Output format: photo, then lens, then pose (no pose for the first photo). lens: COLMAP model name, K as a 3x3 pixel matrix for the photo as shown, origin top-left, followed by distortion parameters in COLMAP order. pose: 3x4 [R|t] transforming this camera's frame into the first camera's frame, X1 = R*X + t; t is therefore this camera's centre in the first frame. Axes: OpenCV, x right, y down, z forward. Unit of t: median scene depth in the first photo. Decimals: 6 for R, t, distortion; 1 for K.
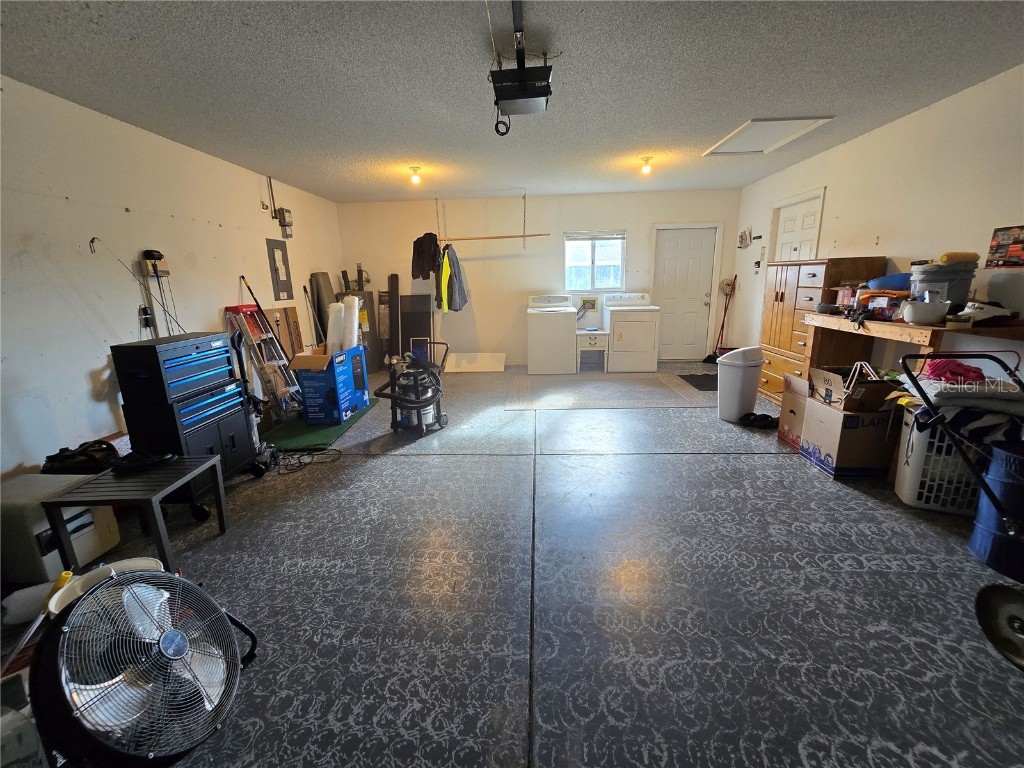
lens RADIAL K [[420.9, 0, 513.8], [0, 420.9, 380.4], [0, 0, 1]] dist [-0.005138, 0.000212]
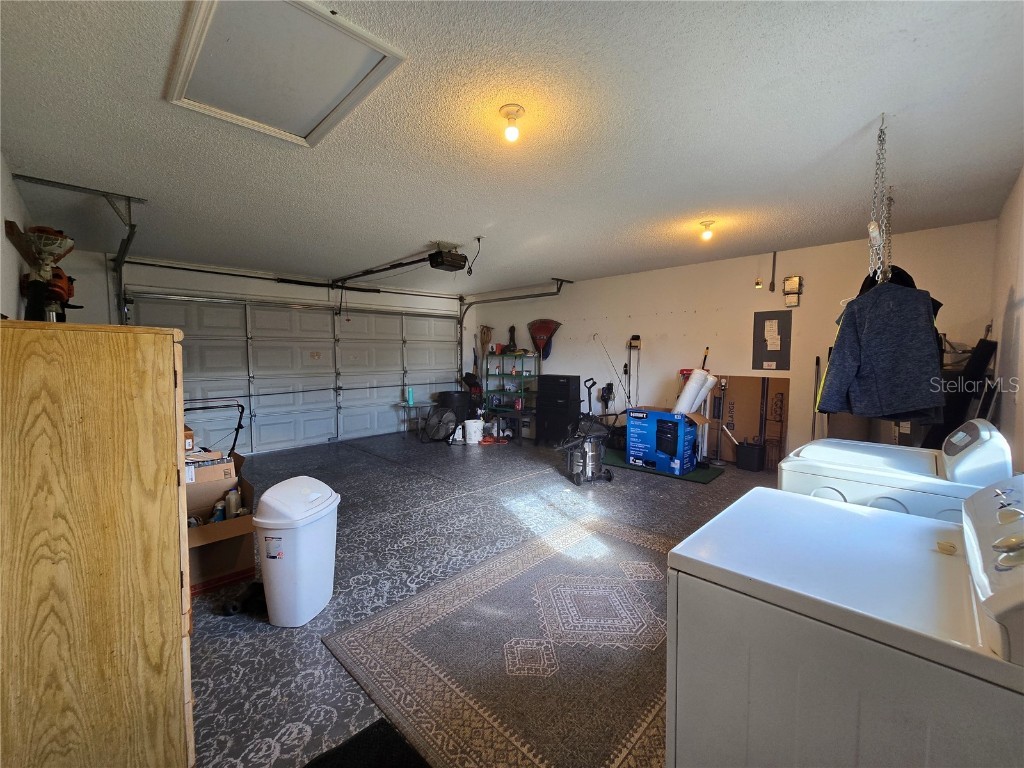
lens RADIAL K [[420.9, 0, 513.8], [0, 420.9, 380.4], [0, 0, 1]] dist [-0.005138, 0.000212]
pose [[-0.665532, 0.071480, -0.742939, 0.605712], [-0.157461, 0.959553, 0.233376, -0.311284], [0.729571, 0.272303, -0.627357, 1.220234]]
